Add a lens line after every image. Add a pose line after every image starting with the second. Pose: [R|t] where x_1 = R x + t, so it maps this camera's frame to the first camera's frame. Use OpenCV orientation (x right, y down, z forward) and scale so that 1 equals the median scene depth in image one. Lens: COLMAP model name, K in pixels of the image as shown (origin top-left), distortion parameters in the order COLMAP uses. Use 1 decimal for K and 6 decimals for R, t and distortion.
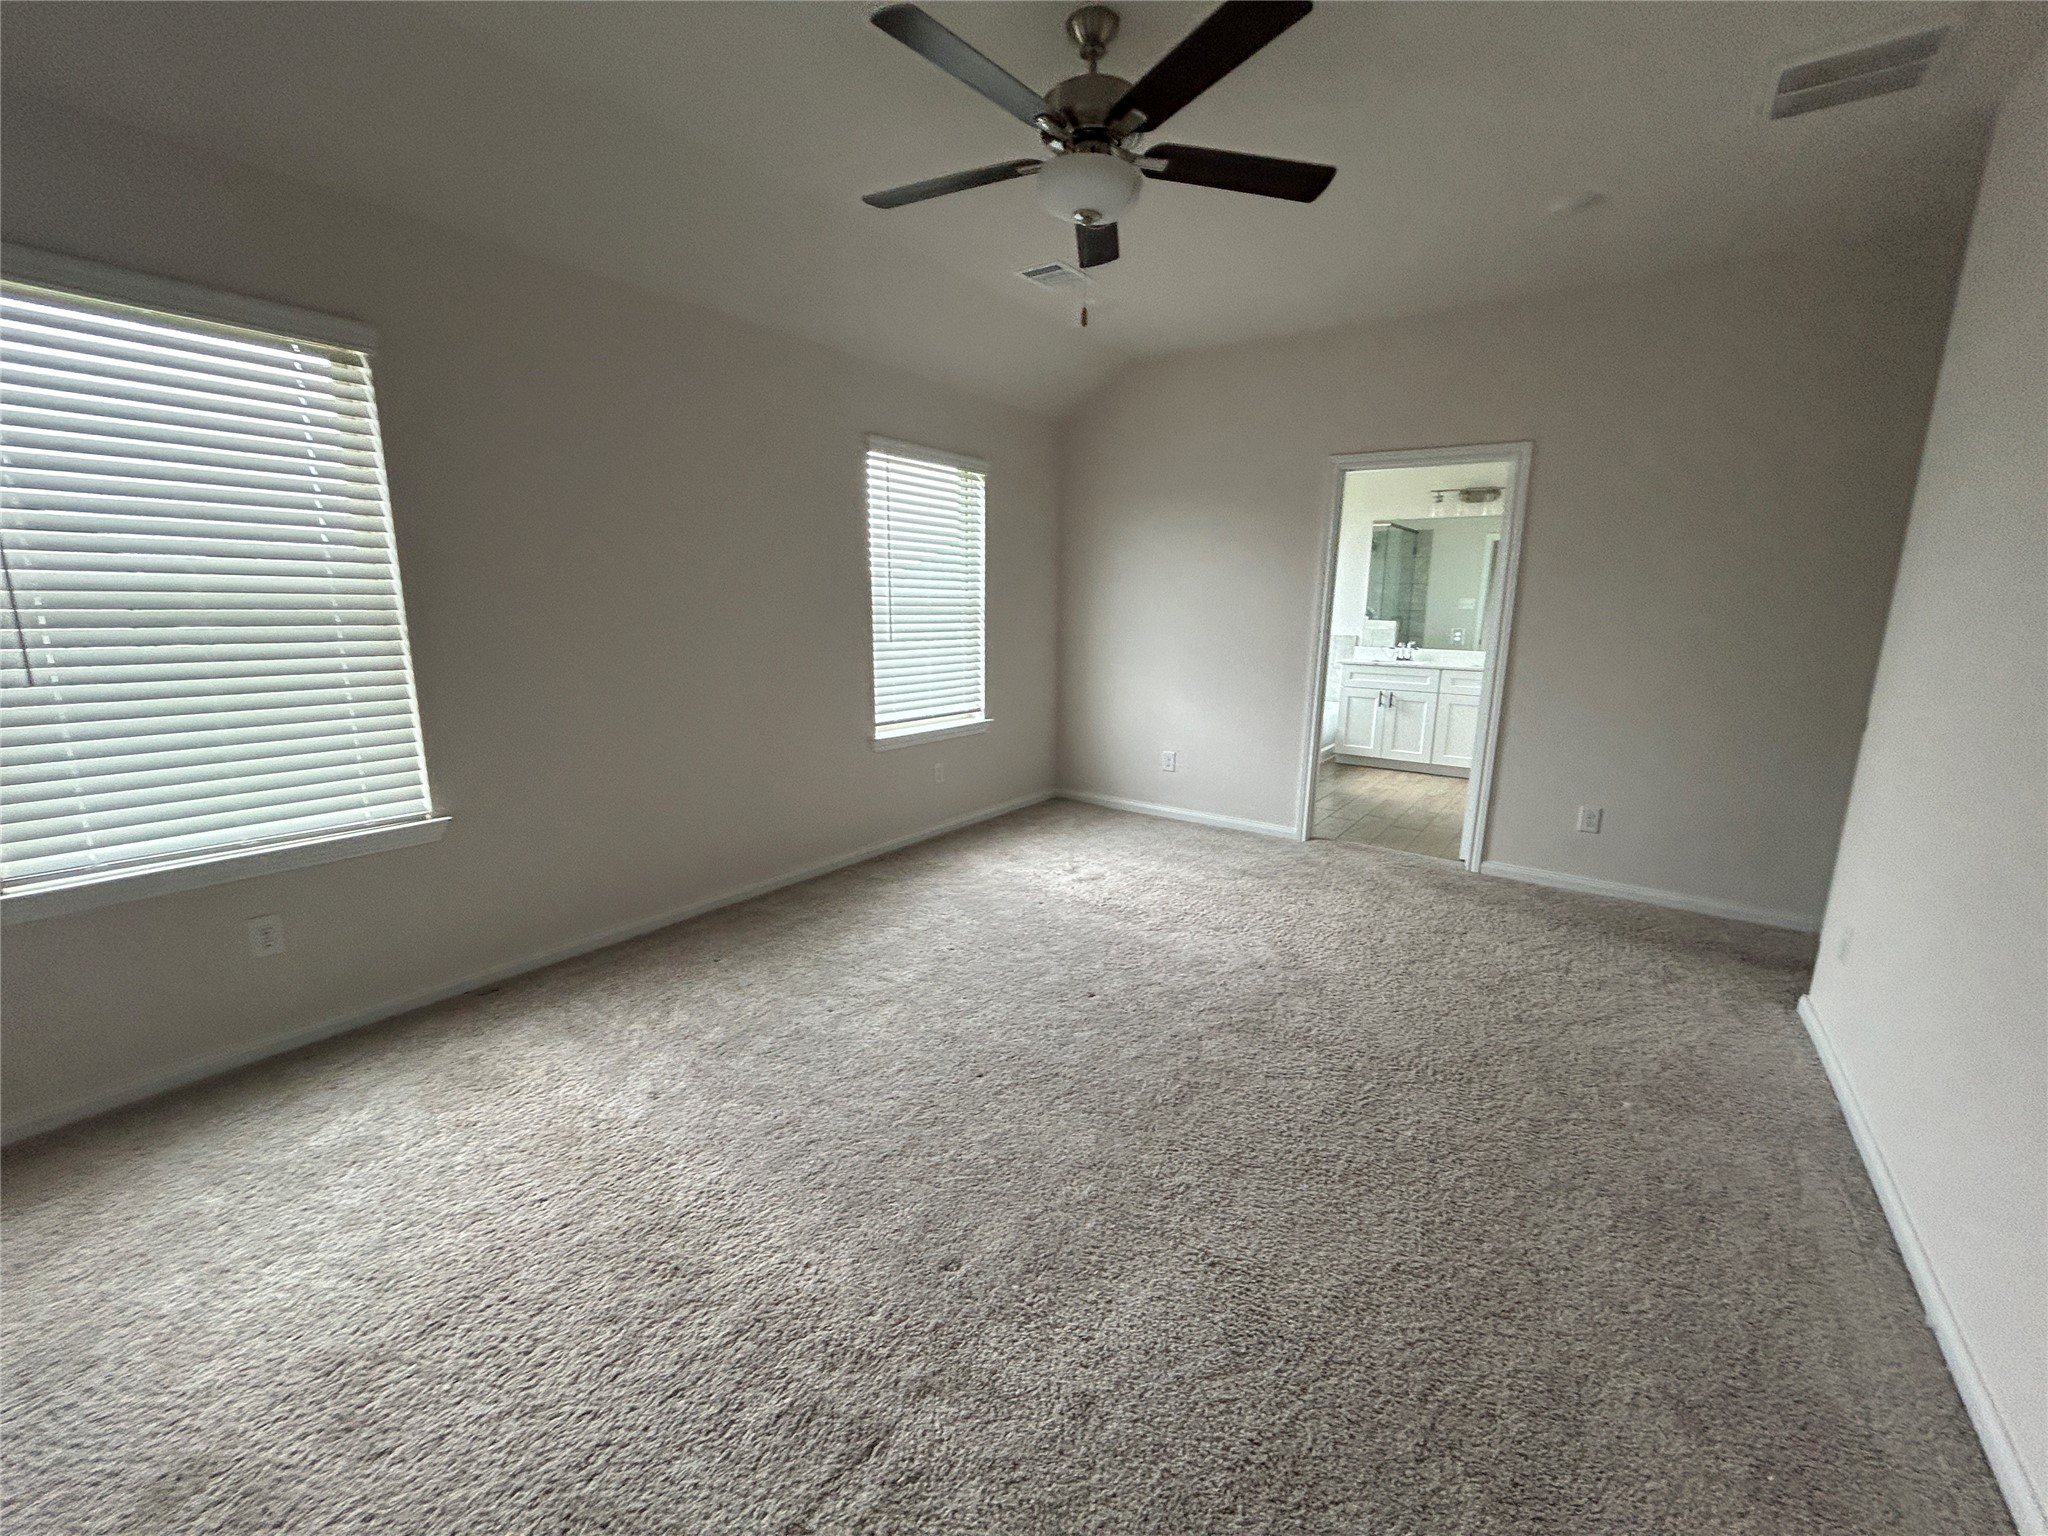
lens RADIAL K [[832.1, 0, 1027.3], [0, 832.1, 766.8], [0, 0, 1]] dist [-0.002001, 0.000488]
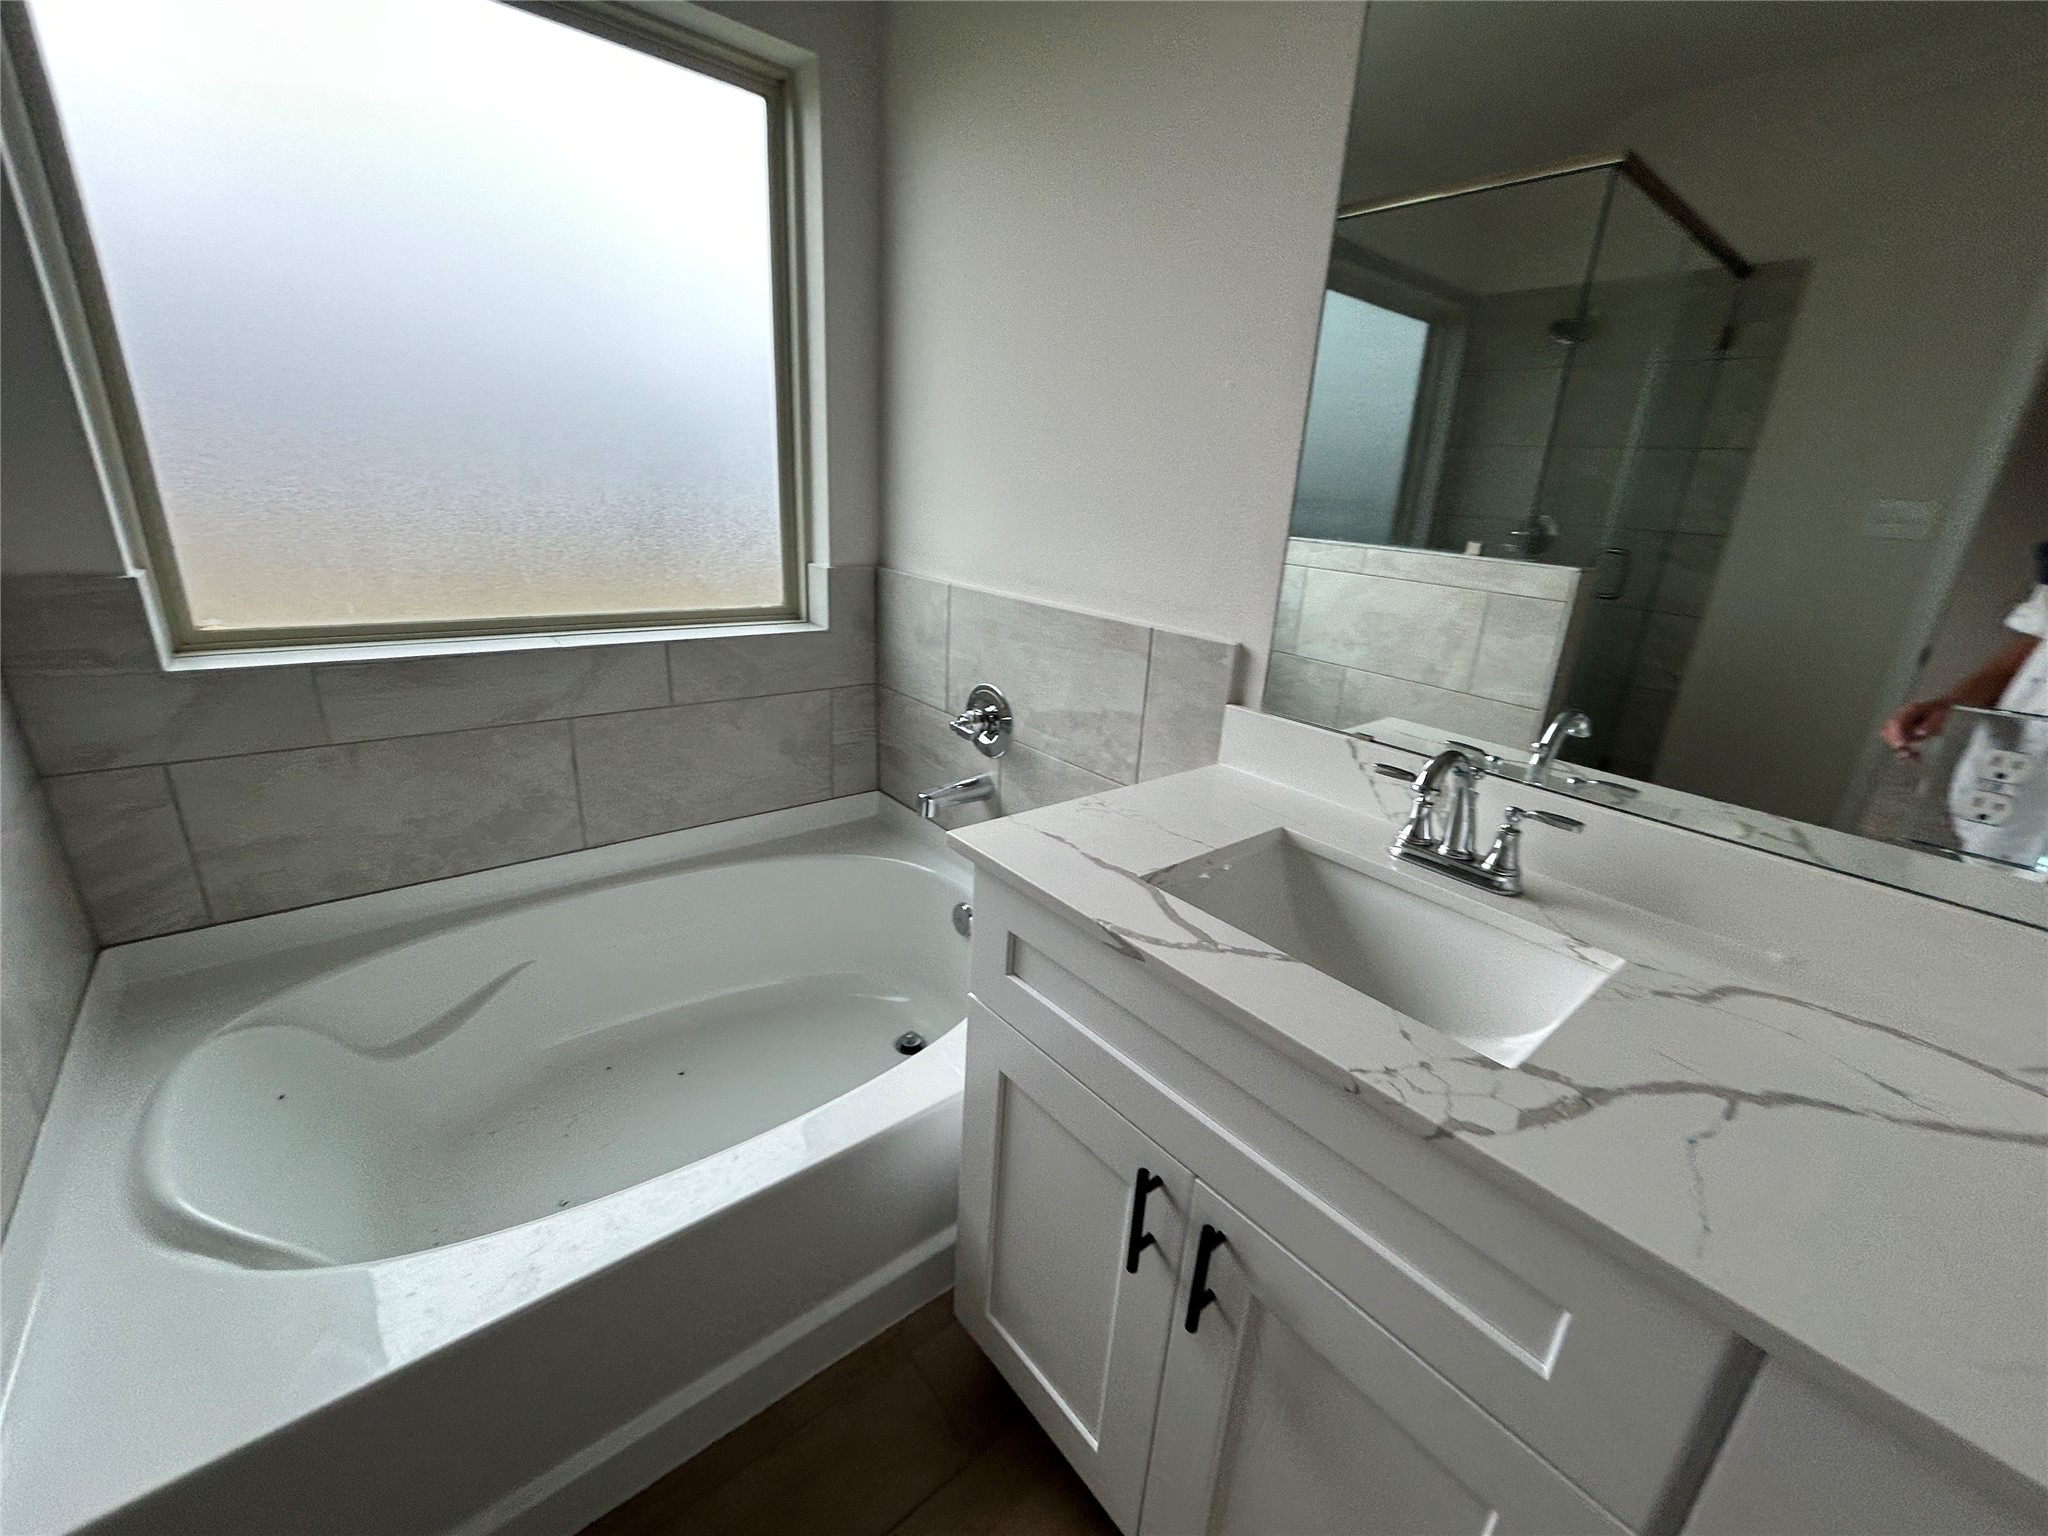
lens RADIAL K [[832.1, 0, 1027.3], [0, 832.1, 766.8], [0, 0, 1]] dist [-0.002001, 0.000488]
pose [[0.967507, 0.124779, -0.219910, 0.412564], [-0.097961, 0.986802, 0.128937, -0.157921], [0.233096, -0.103205, 0.966962, 0.851591]]
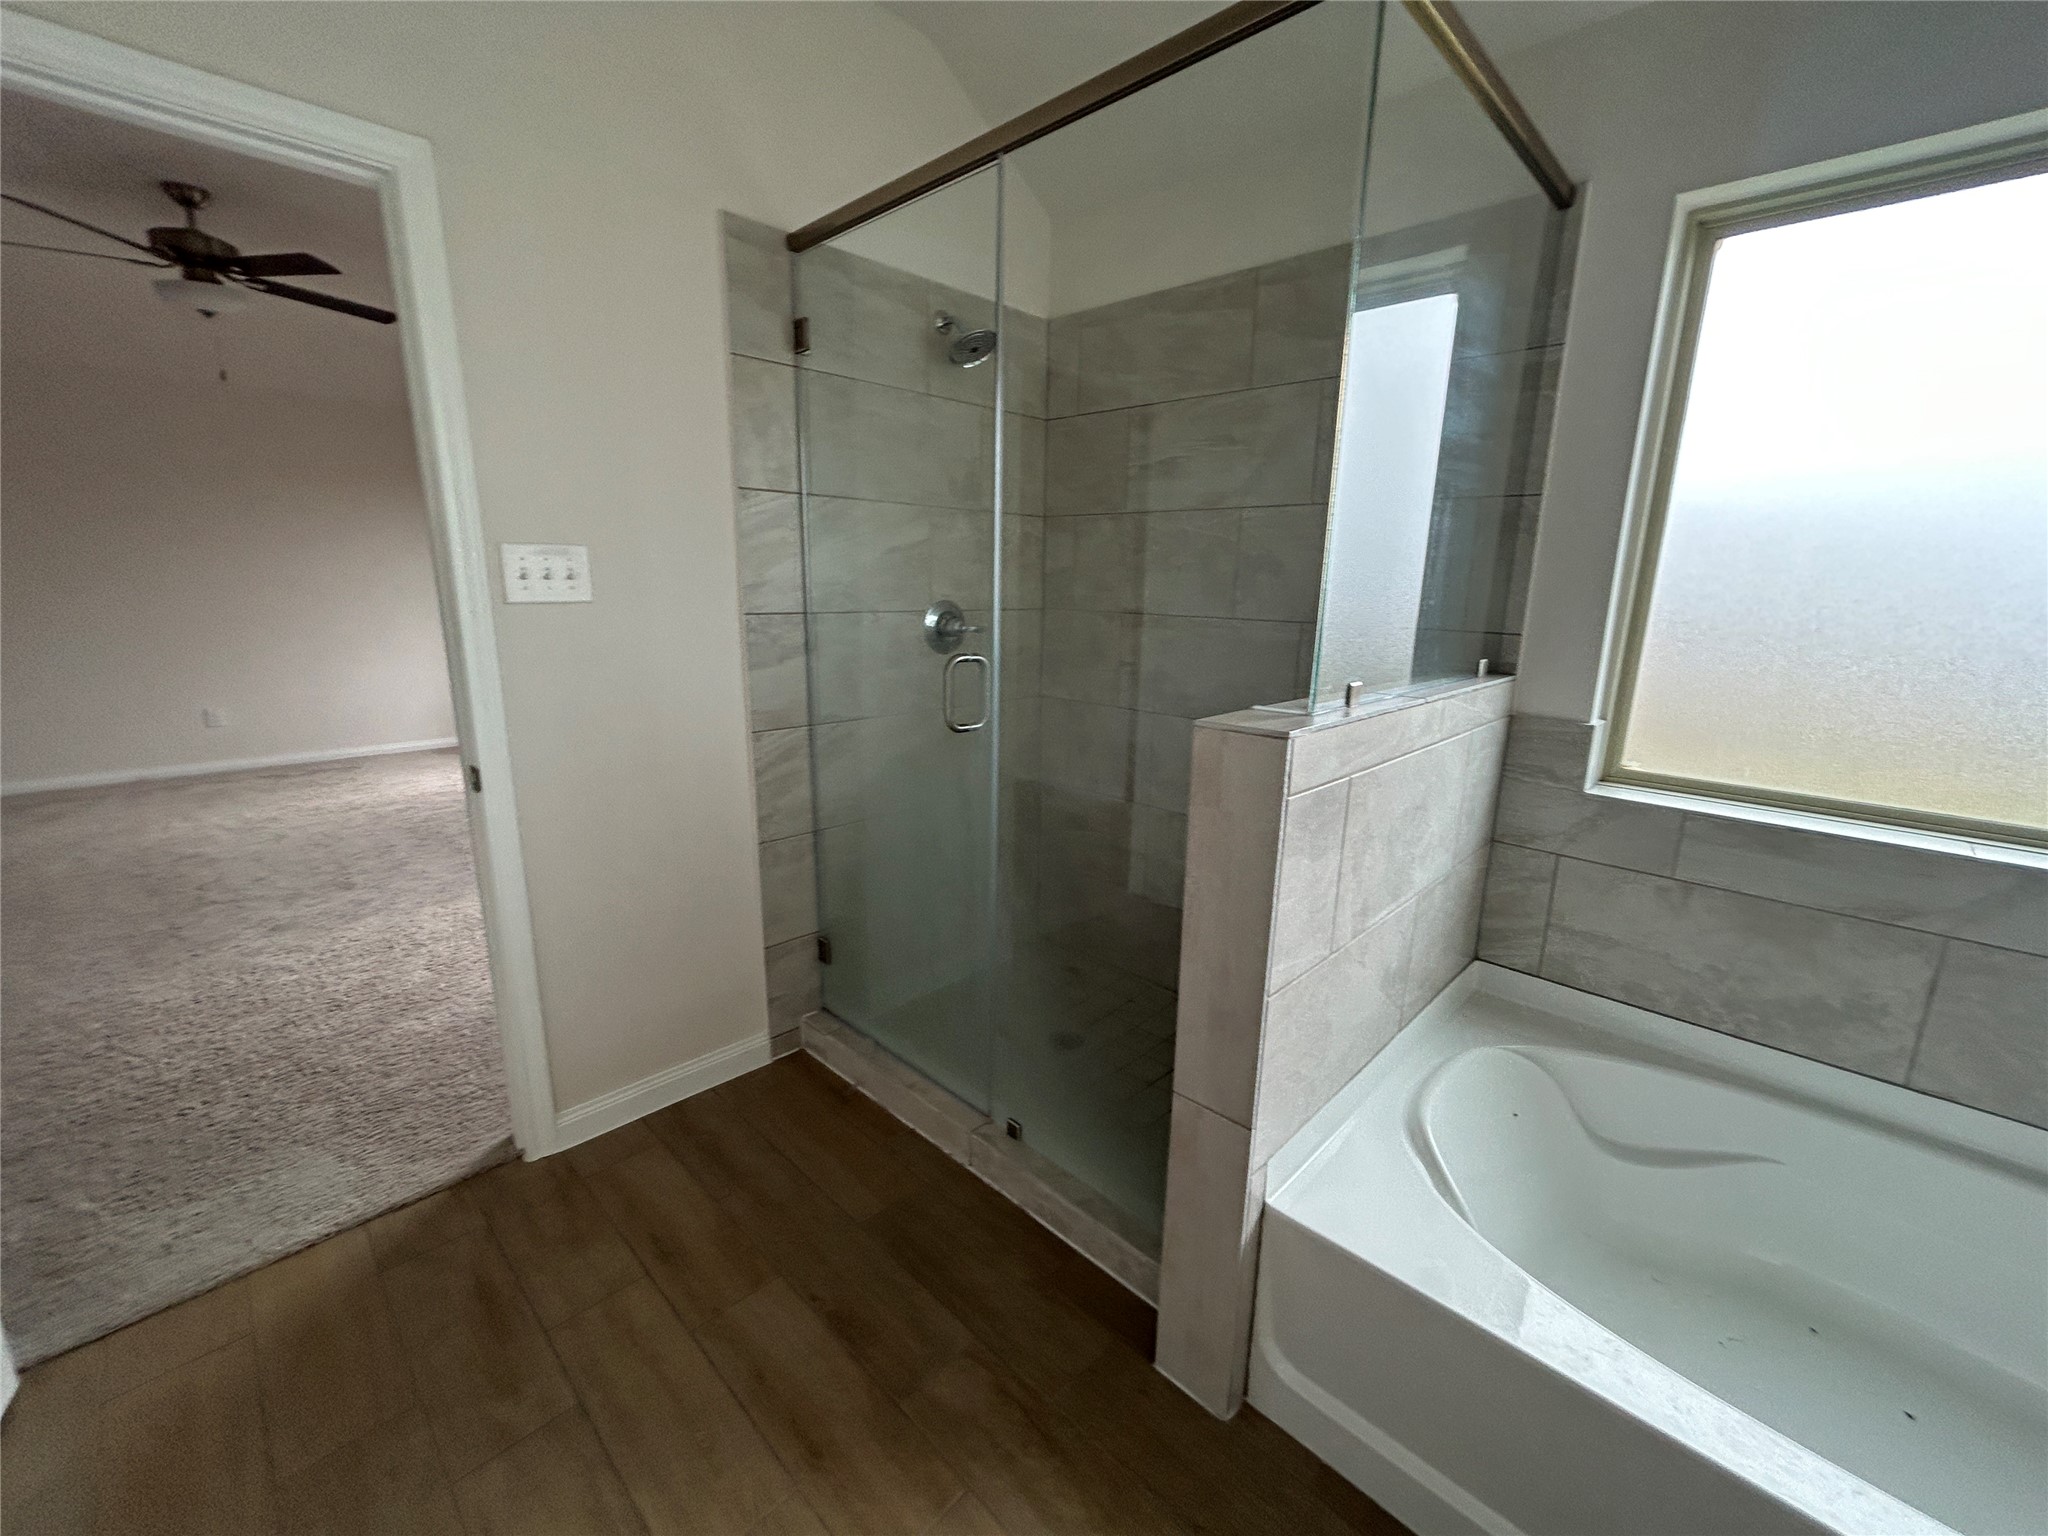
lens RADIAL K [[832.1, 0, 1027.3], [0, 832.1, 766.8], [0, 0, 1]] dist [-0.002001, 0.000488]
pose [[-0.145286, 0.207739, -0.967335, 0.453789], [-0.218309, 0.946880, 0.236134, -0.166787], [0.965004, 0.245485, -0.092218, 0.845194]]
